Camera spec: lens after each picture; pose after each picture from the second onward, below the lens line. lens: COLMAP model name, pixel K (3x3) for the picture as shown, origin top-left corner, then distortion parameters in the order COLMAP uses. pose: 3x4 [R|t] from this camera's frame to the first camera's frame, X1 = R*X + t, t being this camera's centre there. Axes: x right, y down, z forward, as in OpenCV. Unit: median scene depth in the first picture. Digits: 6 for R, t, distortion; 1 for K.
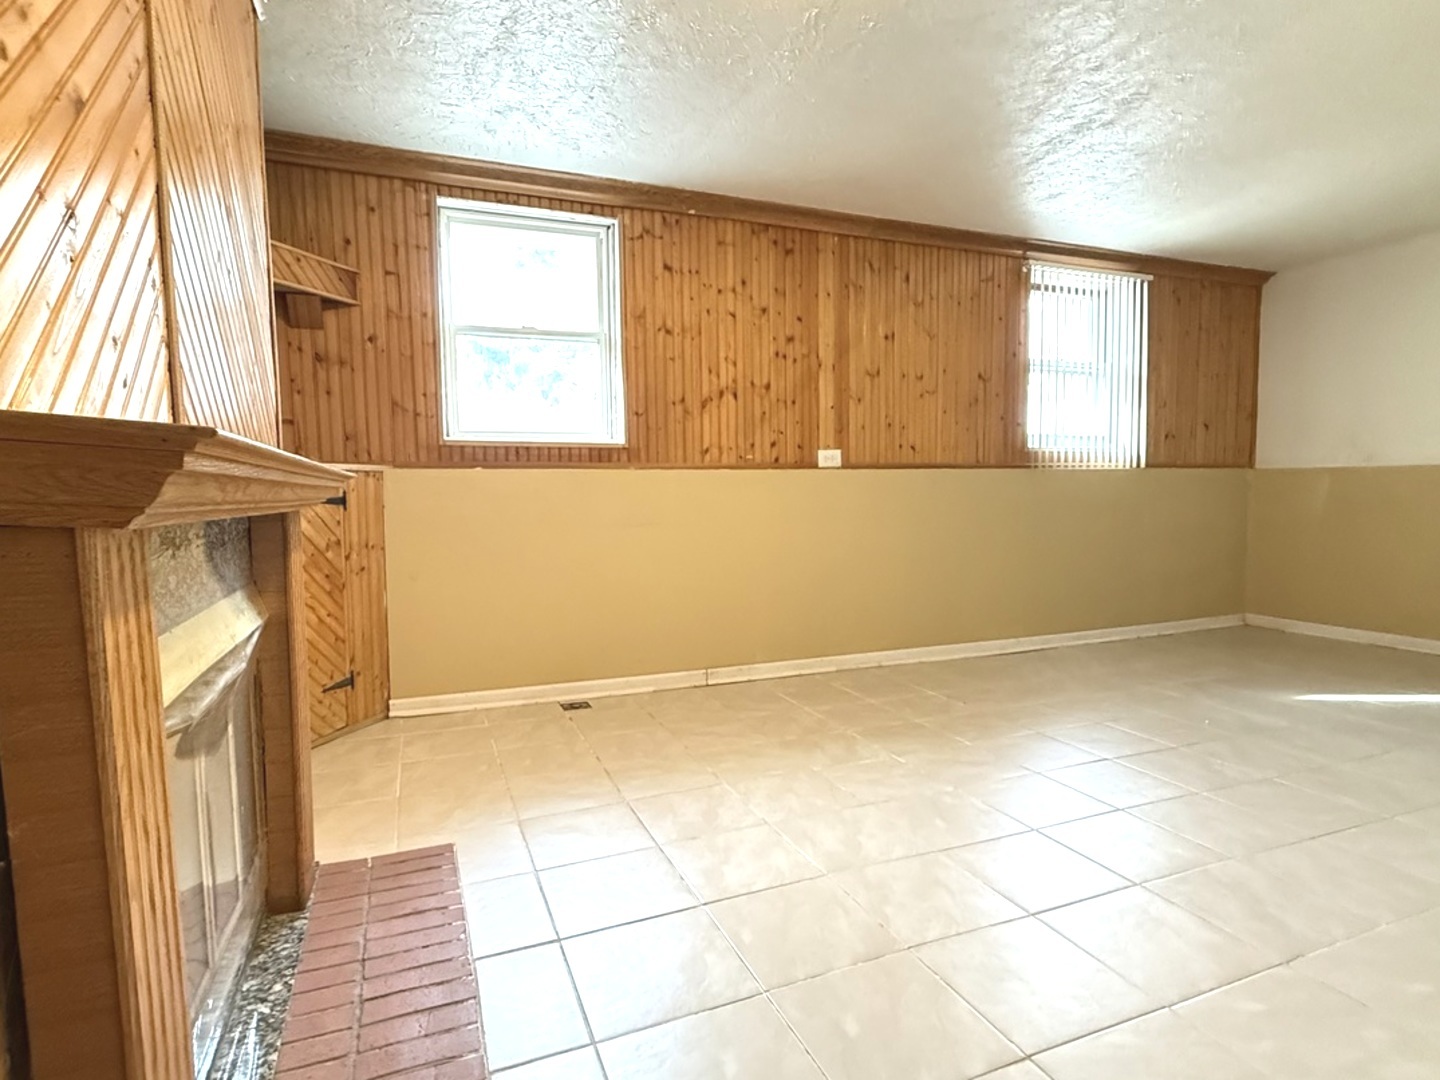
lens RADIAL K [[770.3, 0, 716.8], [0, 770.3, 541.8], [0, 0, 1]] dist [0.000875, -0.003066]
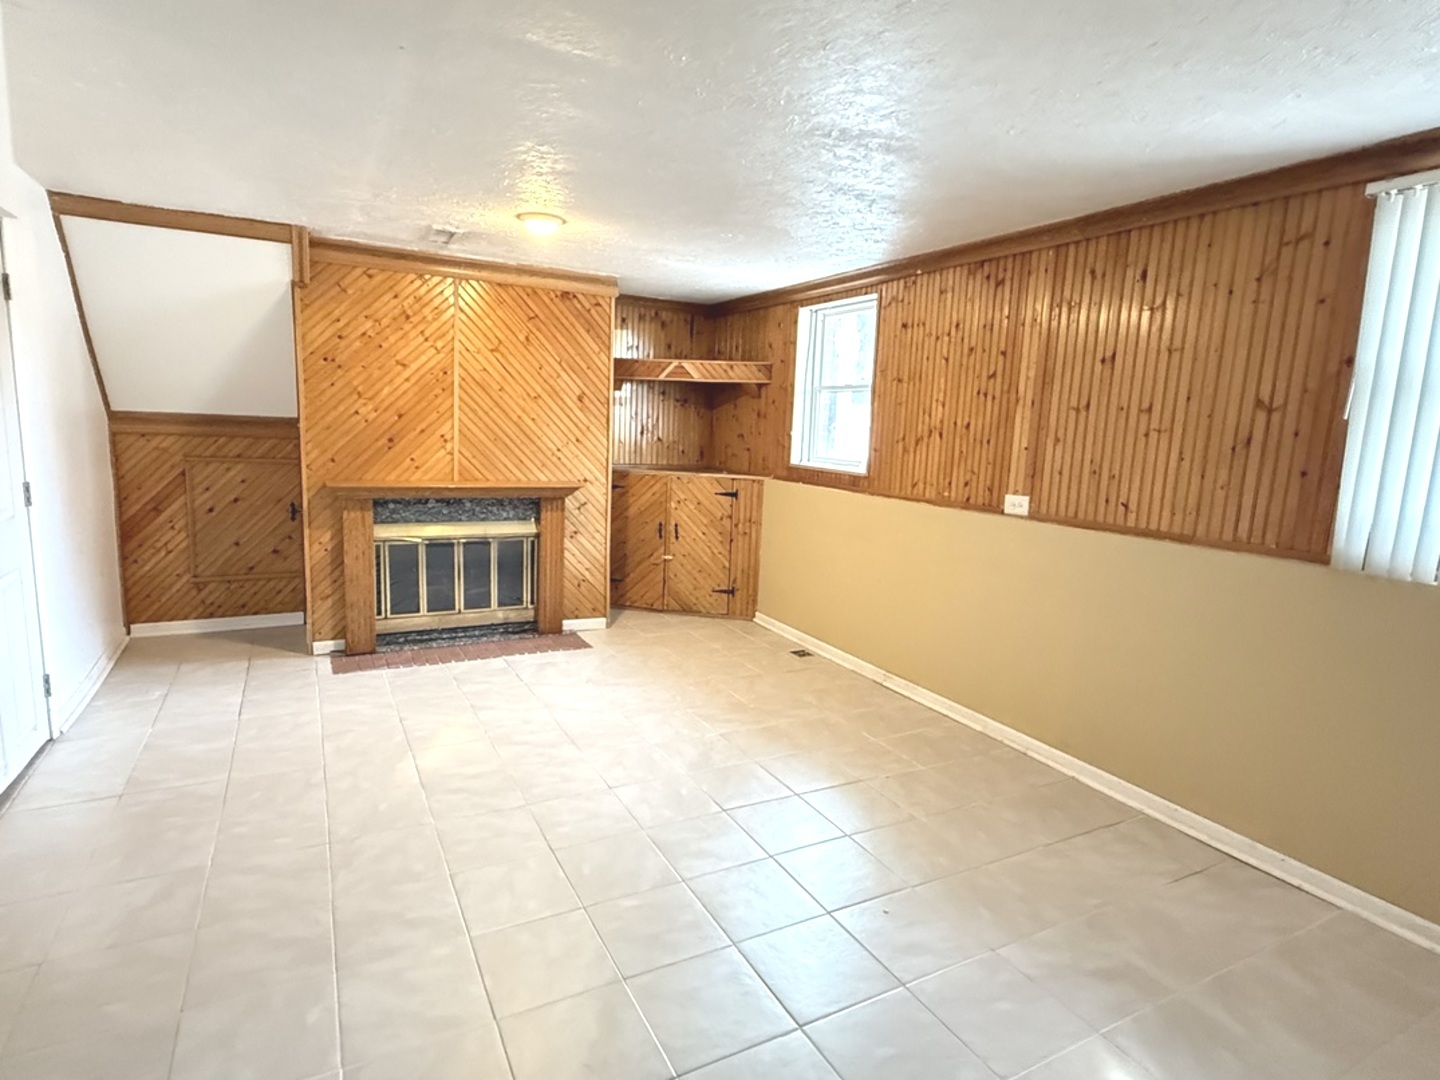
lens RADIAL K [[770.3, 0, 718.8], [0, 770.3, 546.8], [0, 0, 1]] dist [0.000875, -0.003066]
pose [[0.113238, 0.170997, -0.978743, 1.050964], [-0.118337, 0.980388, 0.157593, -0.170371], [0.986496, 0.097976, 0.131252, 0.578220]]
